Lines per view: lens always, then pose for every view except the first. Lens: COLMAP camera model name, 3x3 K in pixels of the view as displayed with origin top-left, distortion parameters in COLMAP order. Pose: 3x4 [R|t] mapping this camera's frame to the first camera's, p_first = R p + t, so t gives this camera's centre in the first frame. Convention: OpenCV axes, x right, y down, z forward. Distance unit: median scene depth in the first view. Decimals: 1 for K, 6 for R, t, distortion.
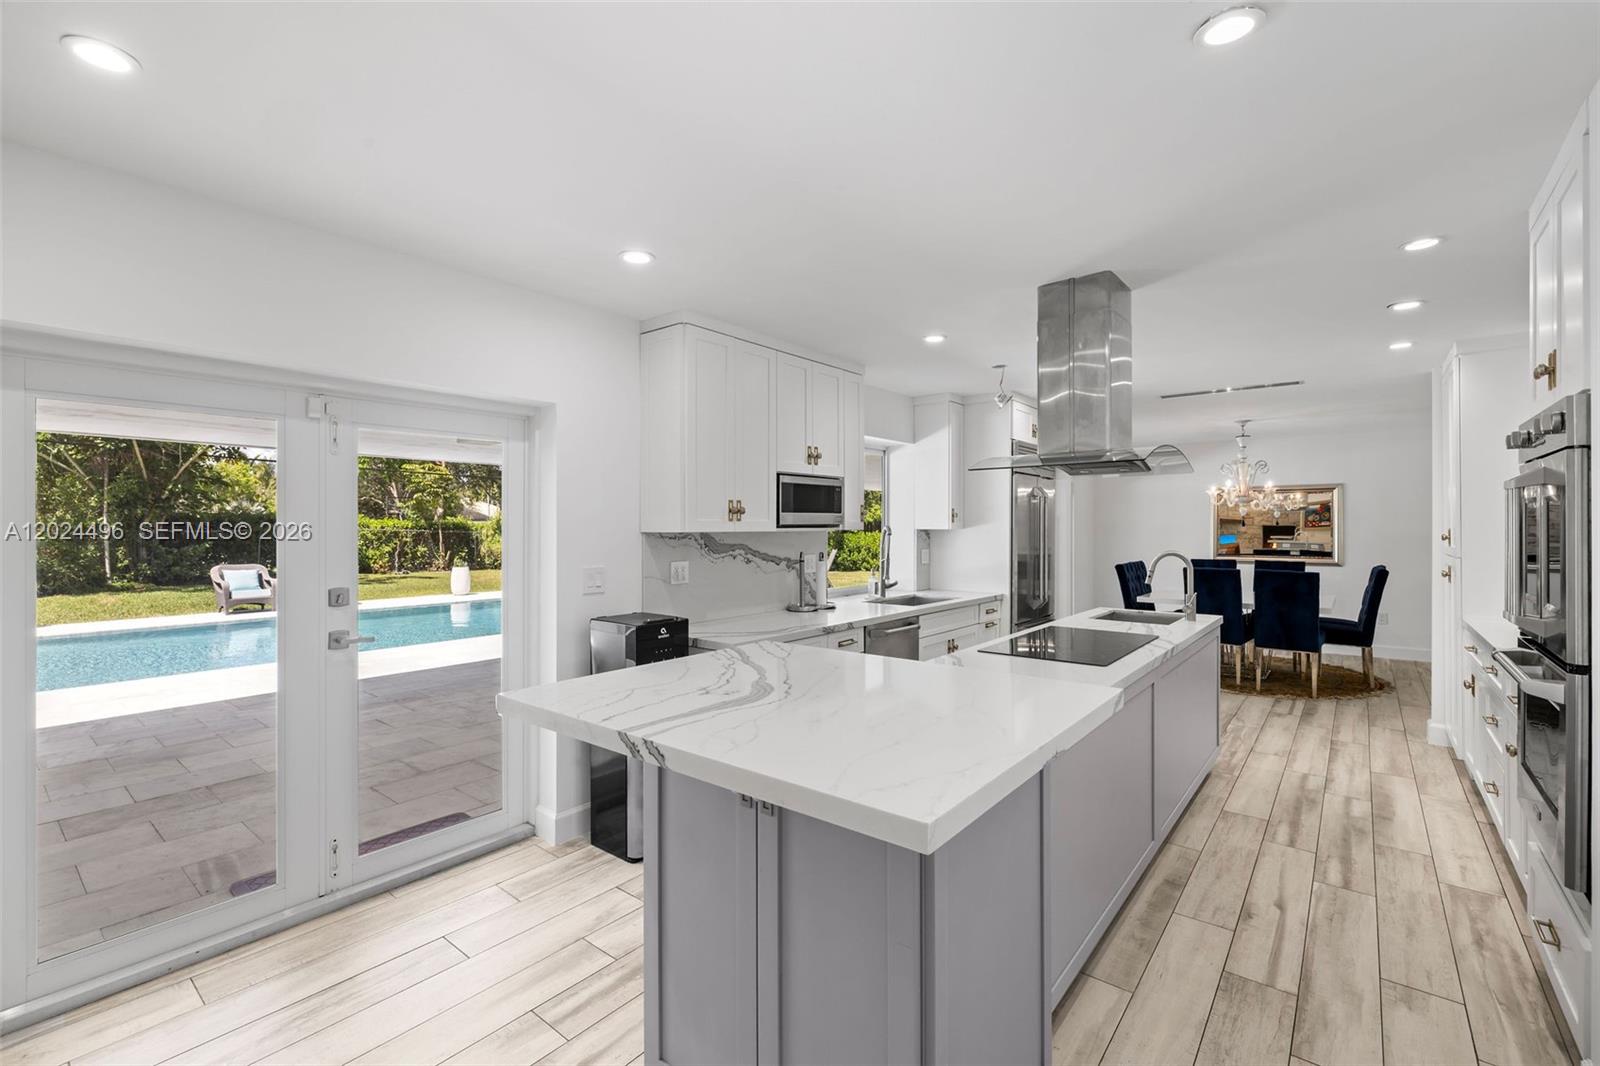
lens RADIAL K [[685.8, 0, 797.0], [0, 685.8, 525.8], [0, 0, 1]] dist [0.000896, 0.000161]
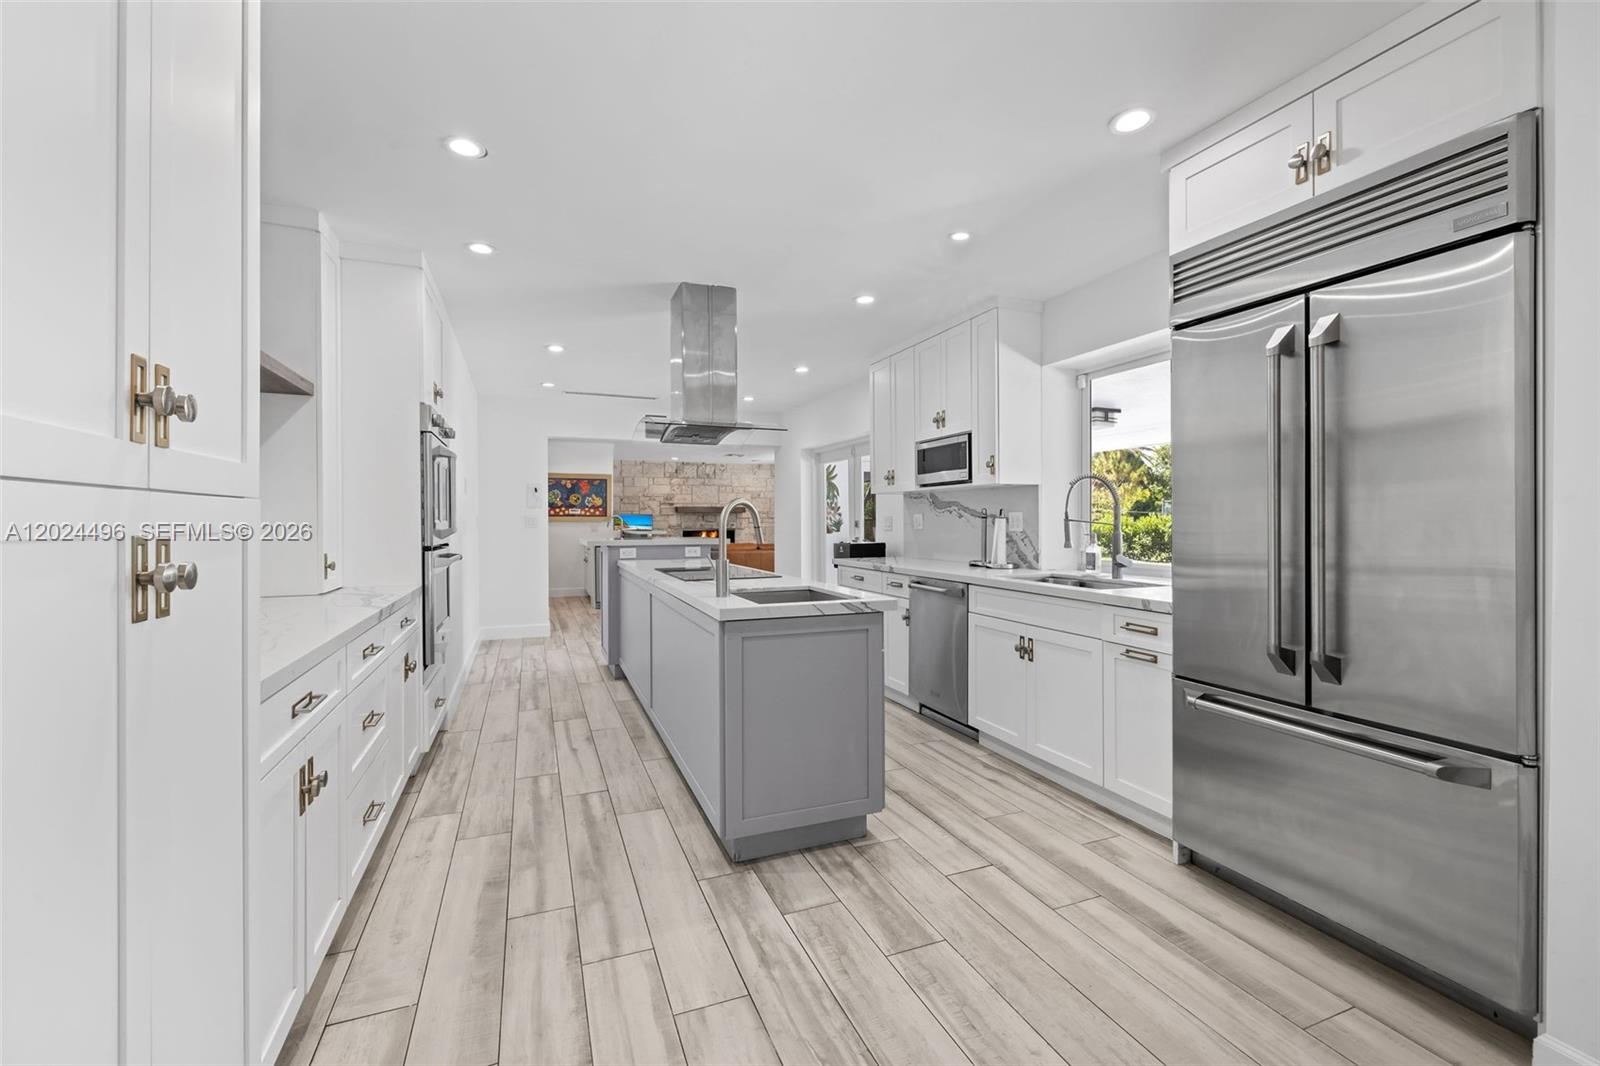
lens RADIAL K [[669.7, 0, 795.4], [0, 669.7, 520.3], [0, 0, 1]] dist [0.000004, -0.000030]
pose [[-0.485166, 0.002043, -0.874420, 1.290842], [0.005149, 0.999987, -0.000521, 0.069668], [0.874407, -0.004755, -0.485170, 1.584951]]
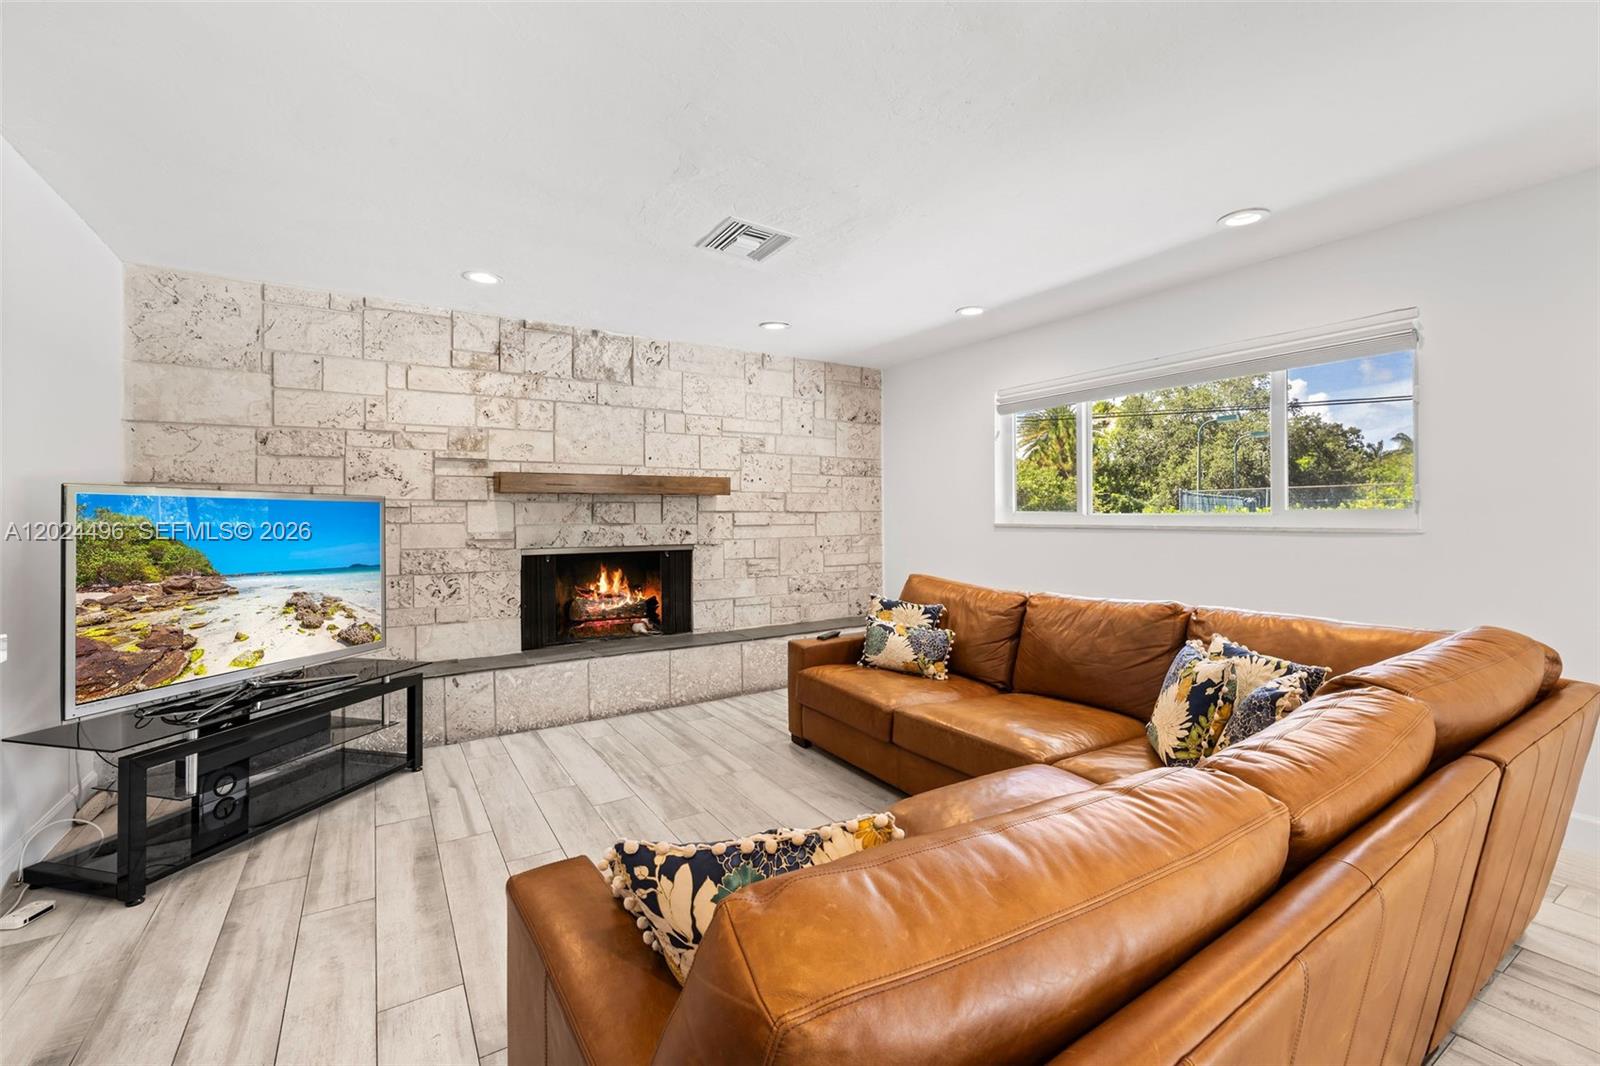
lens RADIAL K [[669.7, 0, 795.4], [0, 669.7, 520.3], [0, 0, 1]] dist [0.000004, -0.000030]
pose [[-0.314266, 0.006578, -0.949312, -1.064931], [0.005149, 0.999973, 0.005224, 0.061271], [0.949321, -0.003246, -0.314291, -0.233139]]
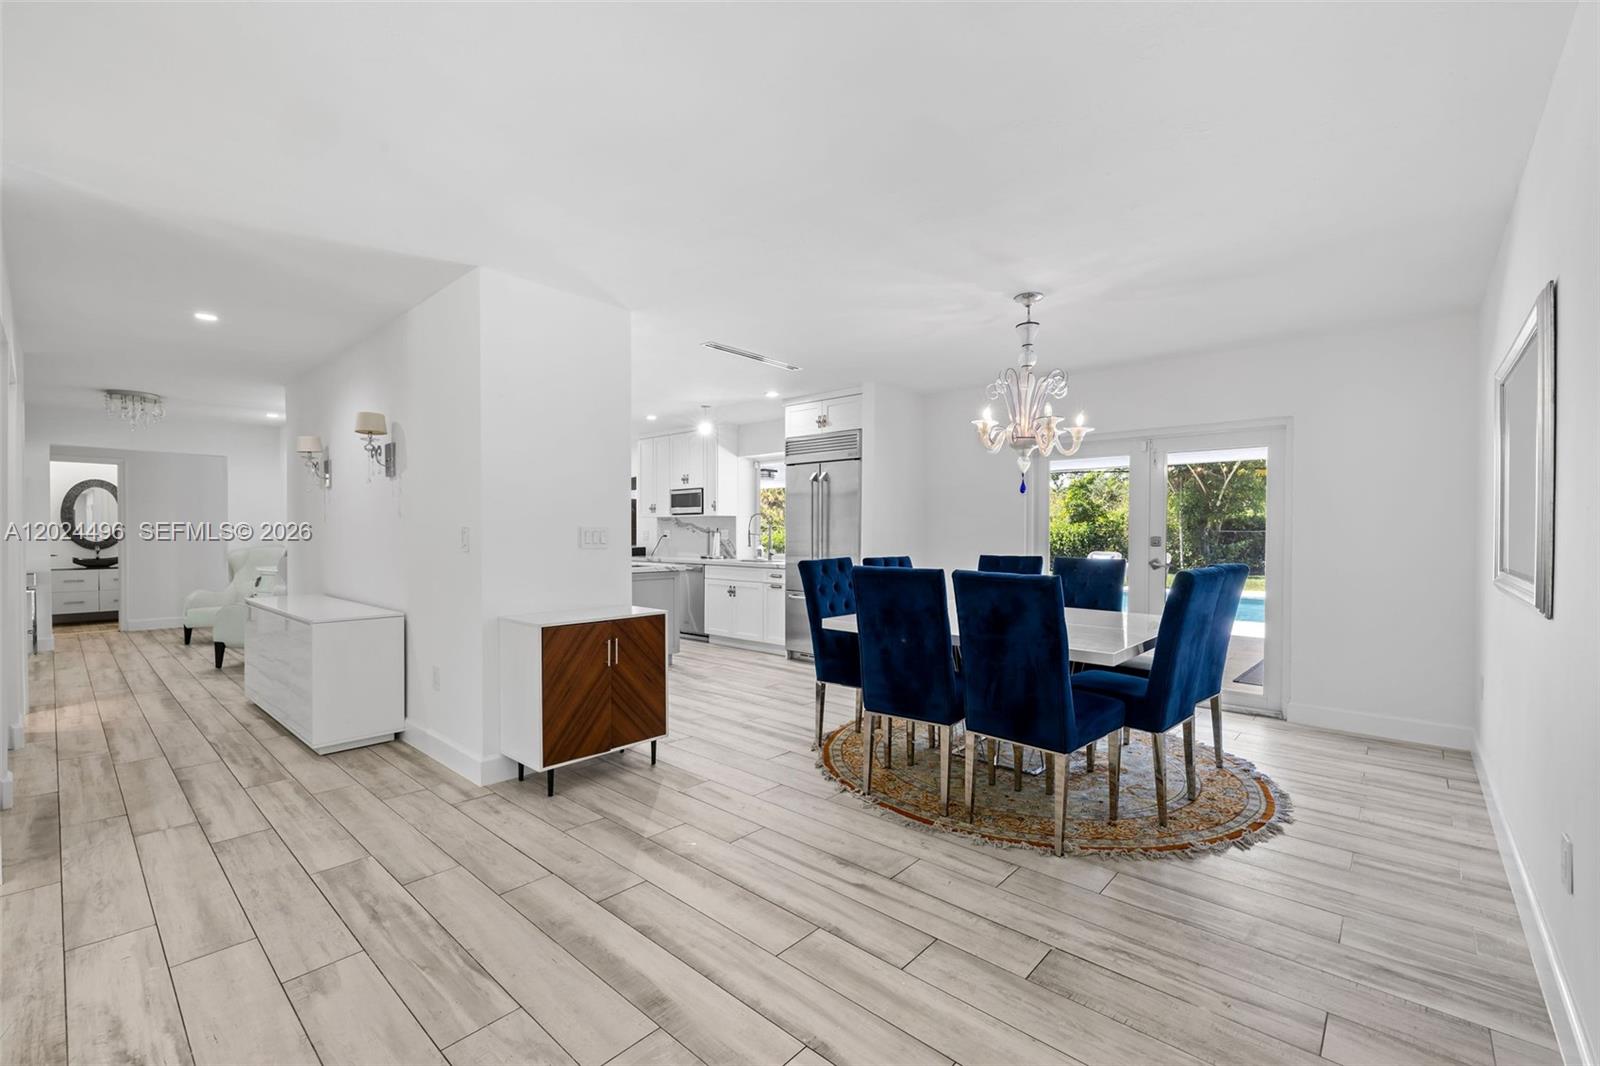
lens RADIAL K [[677.2, 0, 789.2], [0, 677.2, 538.2], [0, 0, 1]] dist [0.000604, -0.000047]
pose [[-0.056334, 0.005478, -0.998397, 2.406828], [-0.000199, 0.999985, 0.005498, 0.073093], [0.998412, 0.000508, -0.056332, 1.707359]]
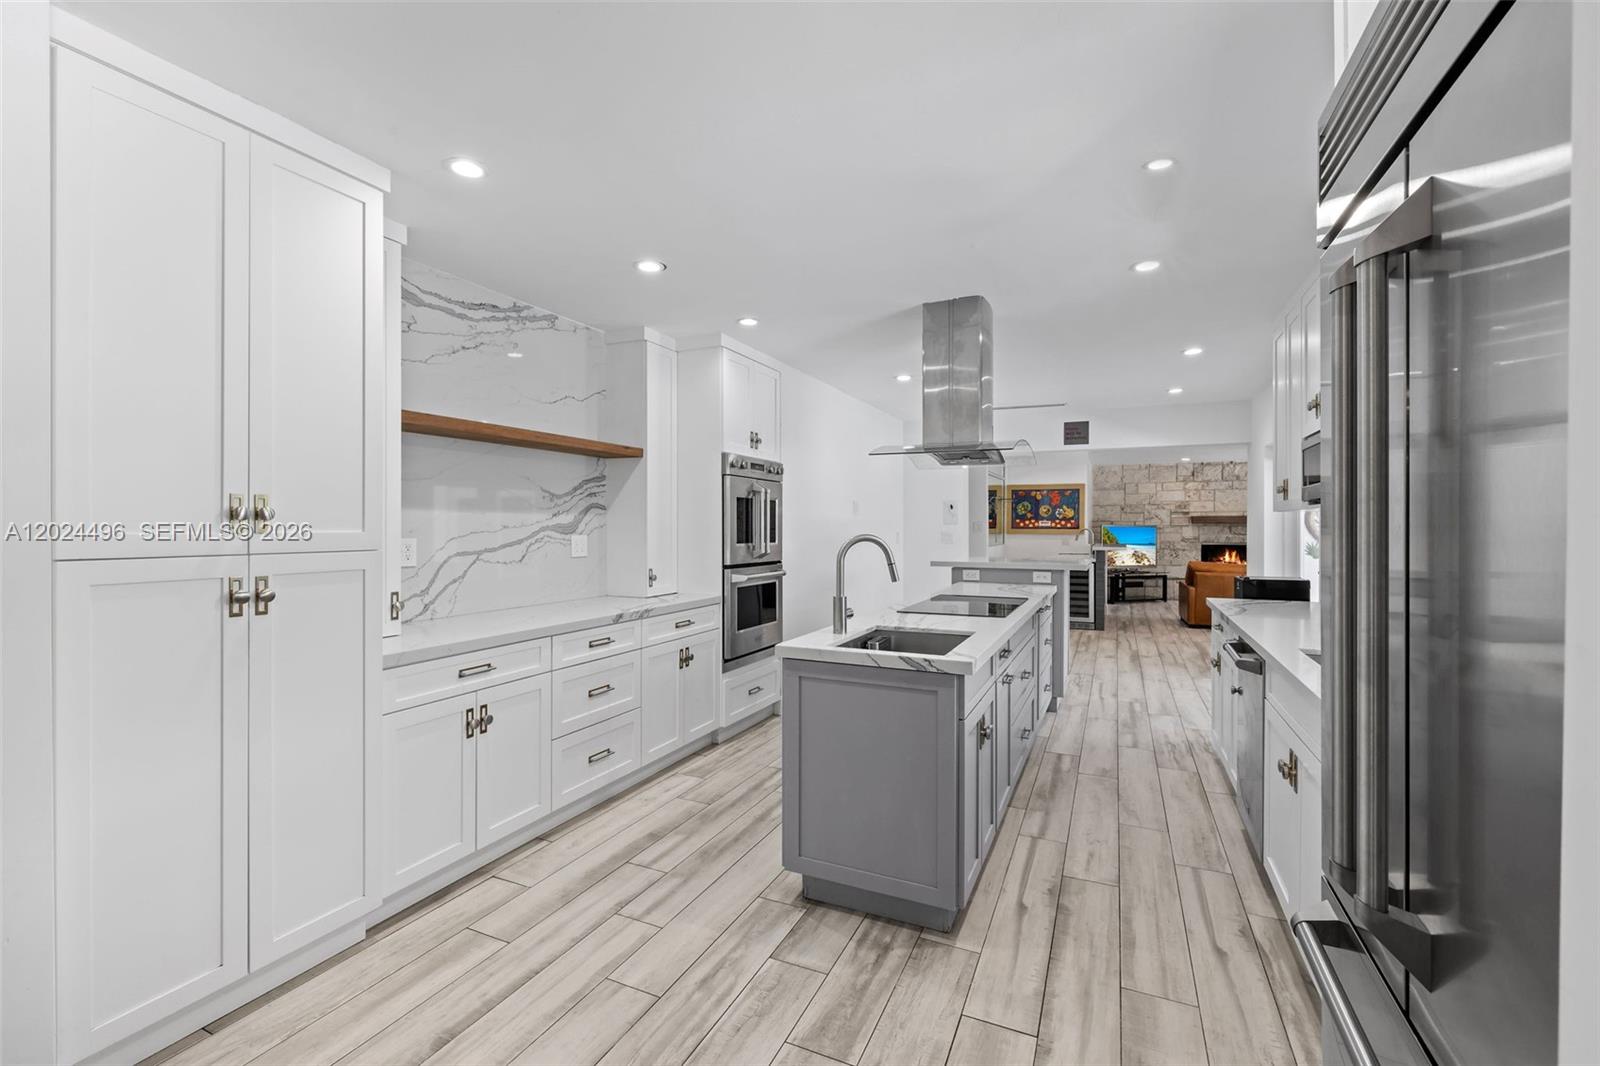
lens RADIAL K [[685.8, 0, 797.0], [0, 685.8, 525.8], [0, 0, 1]] dist [0.000896, 0.000161]
pose [[-0.968964, -0.000511, -0.247200, 0.896109], [-0.000346, 1.000000, -0.000712, 0.033511], [0.247200, -0.000604, -0.968964, 1.892626]]
